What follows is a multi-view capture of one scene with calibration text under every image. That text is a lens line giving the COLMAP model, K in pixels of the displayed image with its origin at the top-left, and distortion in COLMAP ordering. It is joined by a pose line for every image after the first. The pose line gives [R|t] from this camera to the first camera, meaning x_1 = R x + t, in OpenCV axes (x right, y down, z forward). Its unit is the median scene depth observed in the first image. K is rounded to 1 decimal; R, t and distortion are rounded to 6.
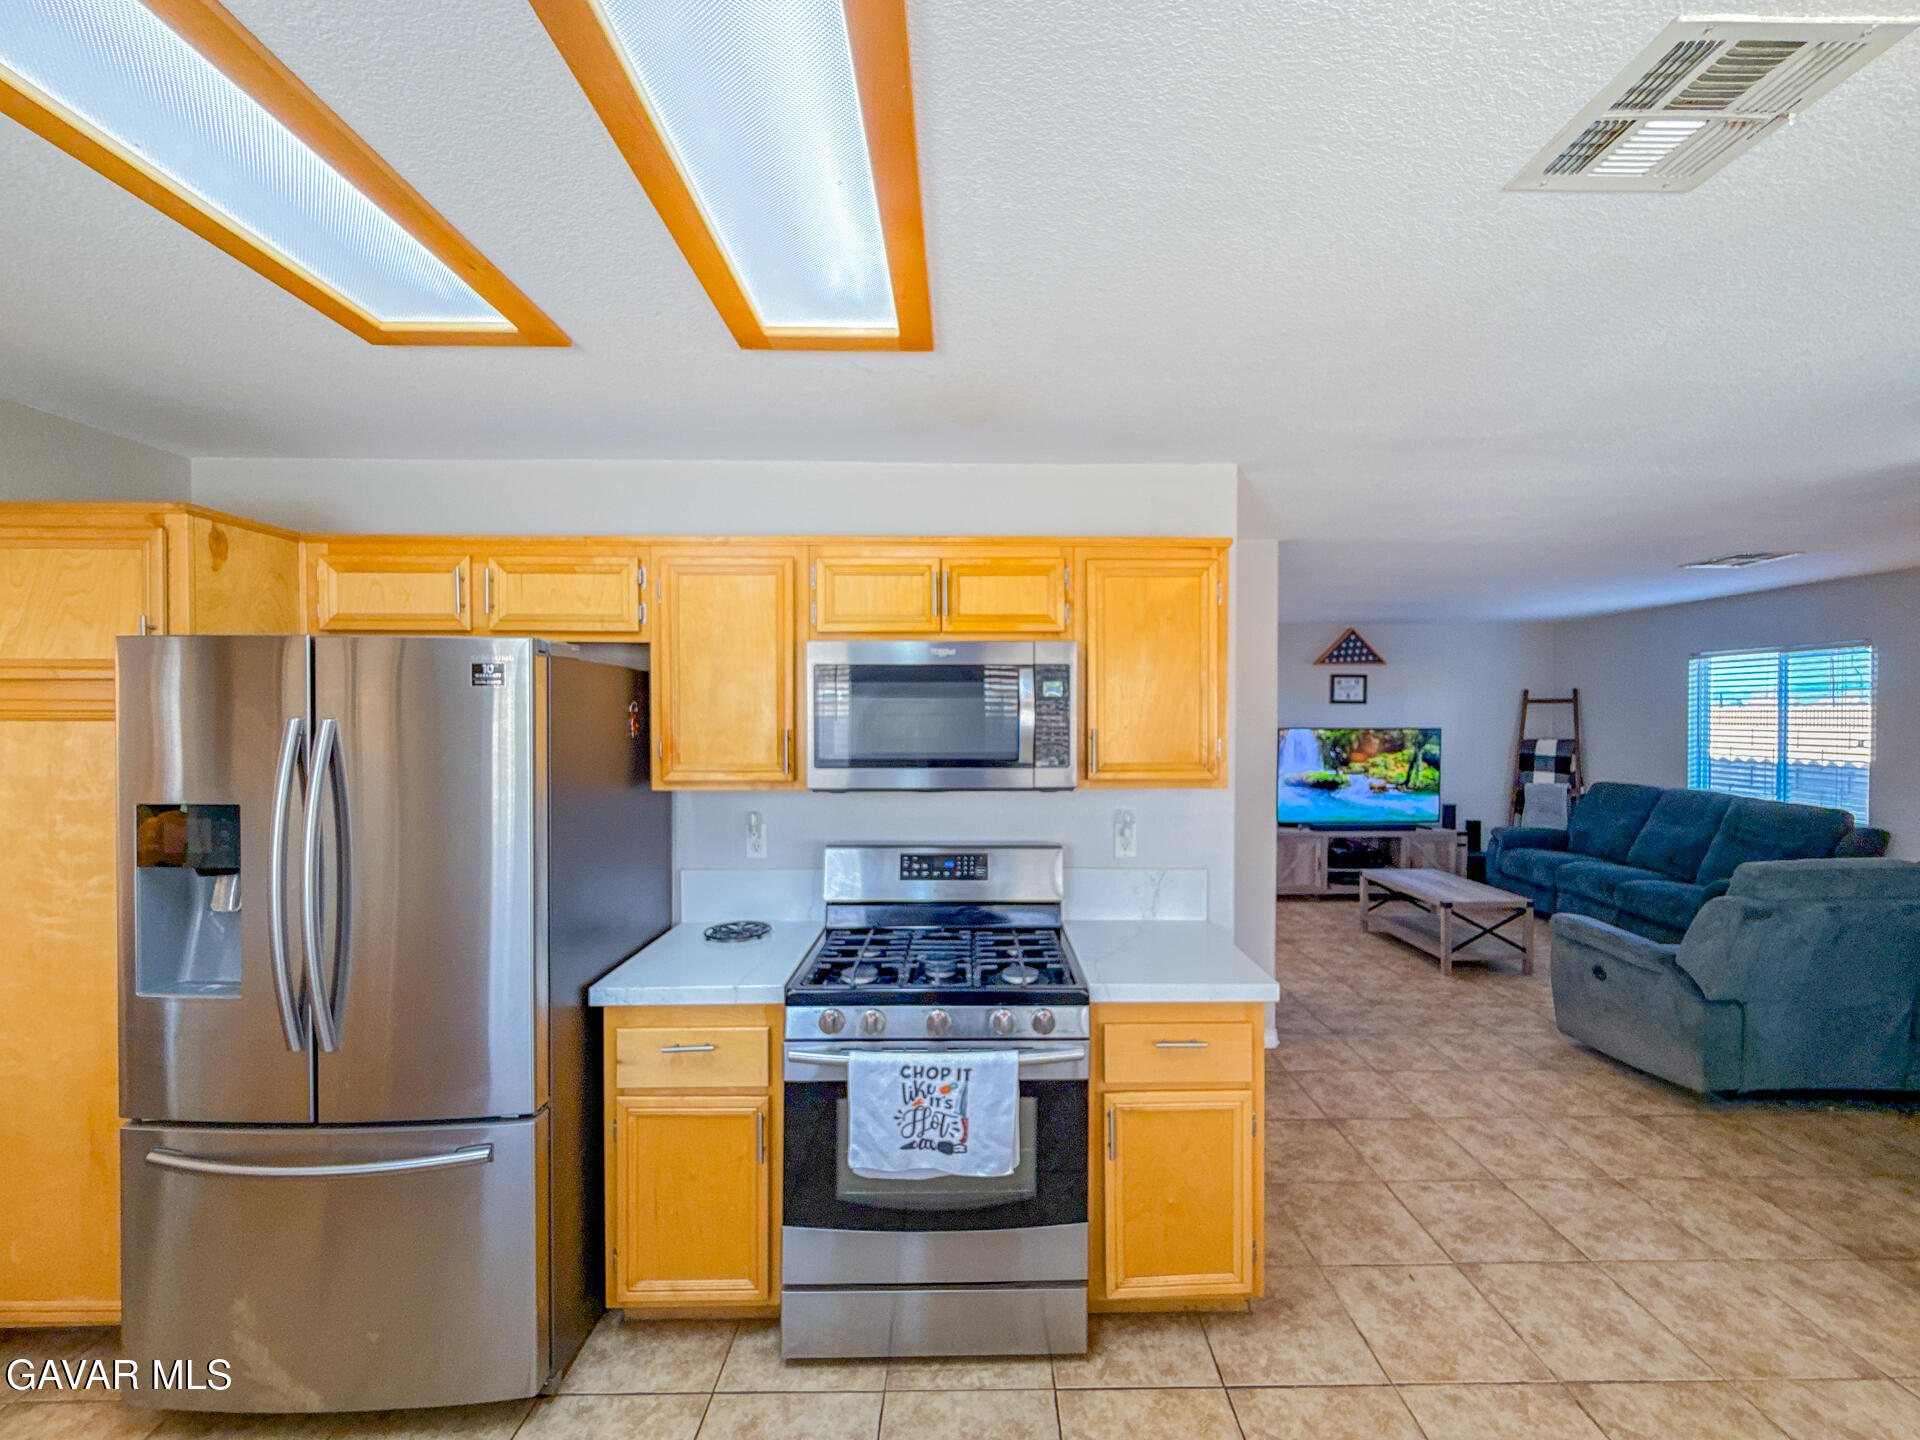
lens RADIAL K [[783.3, 0, 982.0], [0, 783.3, 728.5], [0, 0, 1]] dist [0.000747, -0.000330]
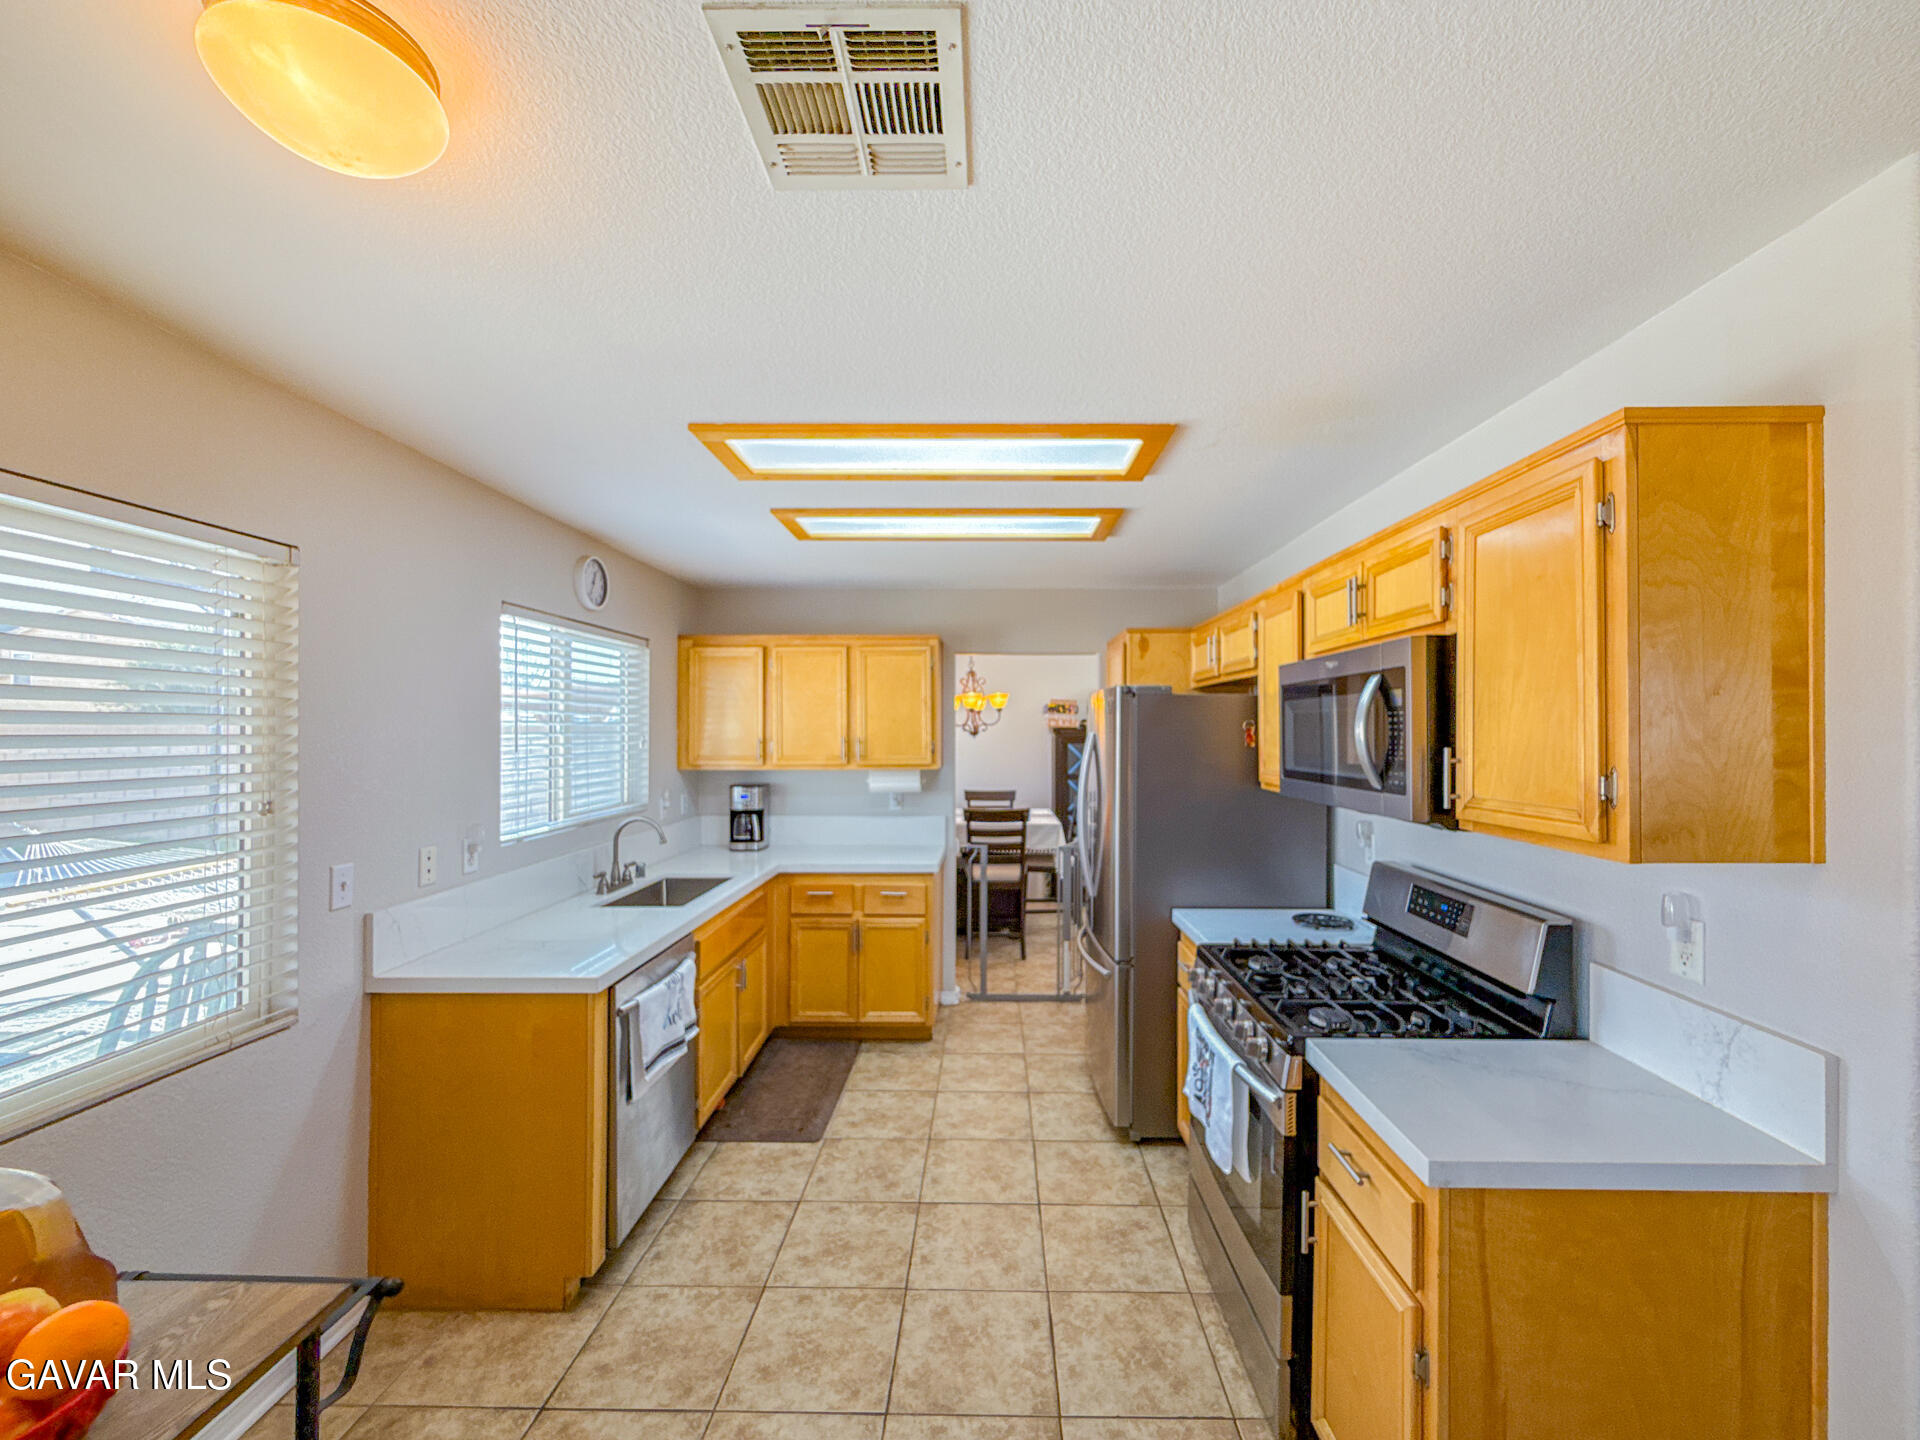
lens RADIAL K [[783.3, 0, 982.0], [0, 783.3, 728.5], [0, 0, 1]] dist [0.000747, -0.000330]
pose [[-0.034869, -0.002363, -0.999389, 0.884455], [-0.008011, 0.999966, -0.002085, -0.013903], [0.999360, 0.007933, -0.034886, 0.578182]]
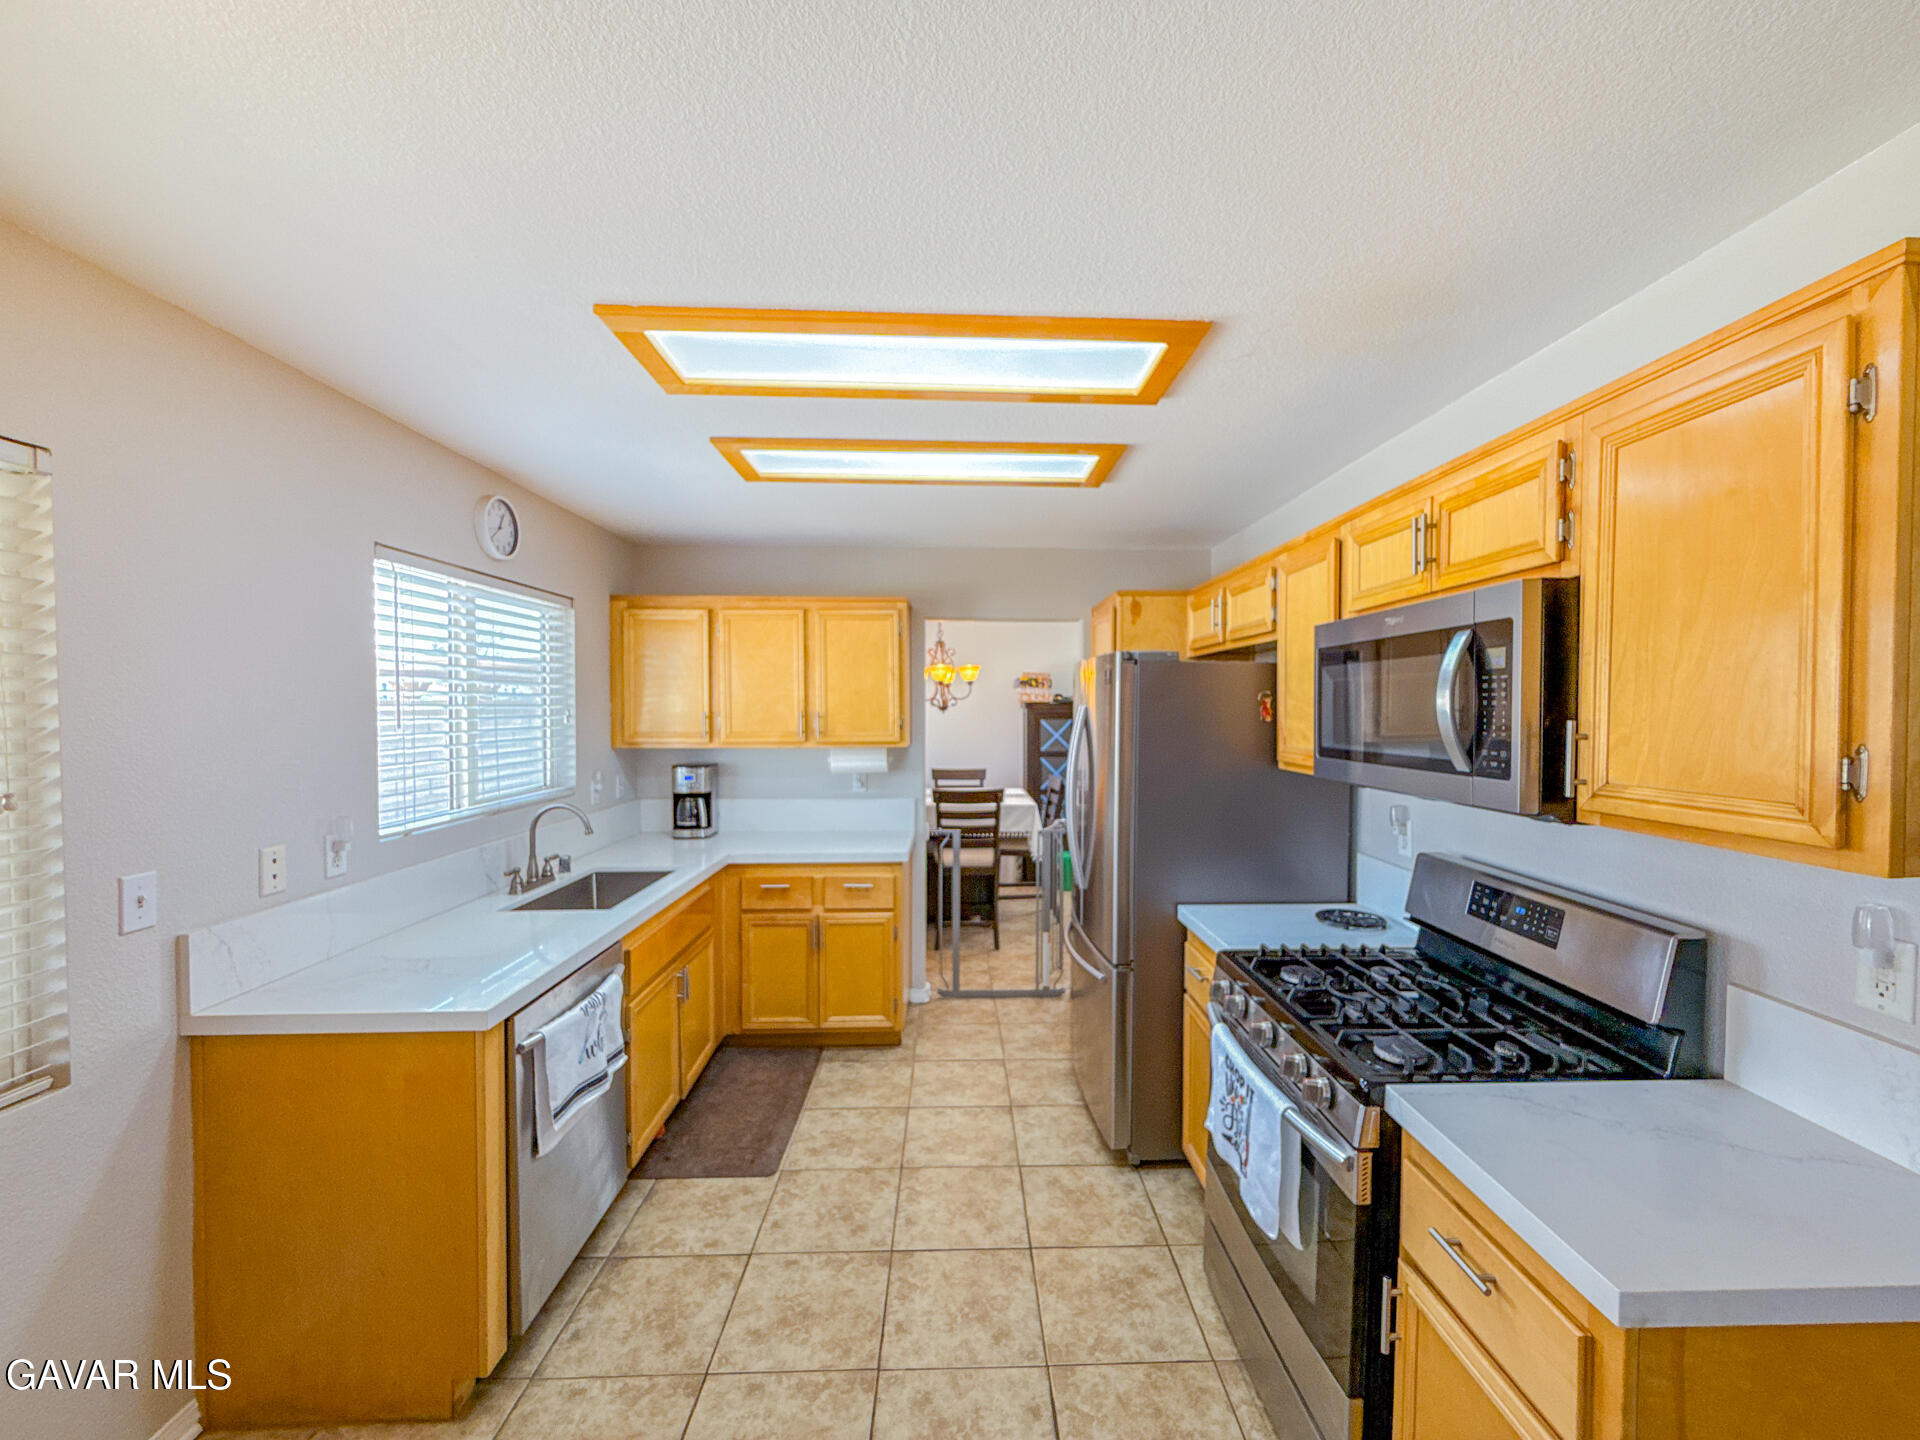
lens RADIAL K [[783.3, 0, 982.0], [0, 783.3, 728.5], [0, 0, 1]] dist [0.000747, -0.000330]
pose [[0.015193, 0.027384, -0.999510, 0.708300], [-0.008760, 0.999590, 0.027253, -0.006774], [0.999846, 0.008342, 0.015427, 0.544562]]
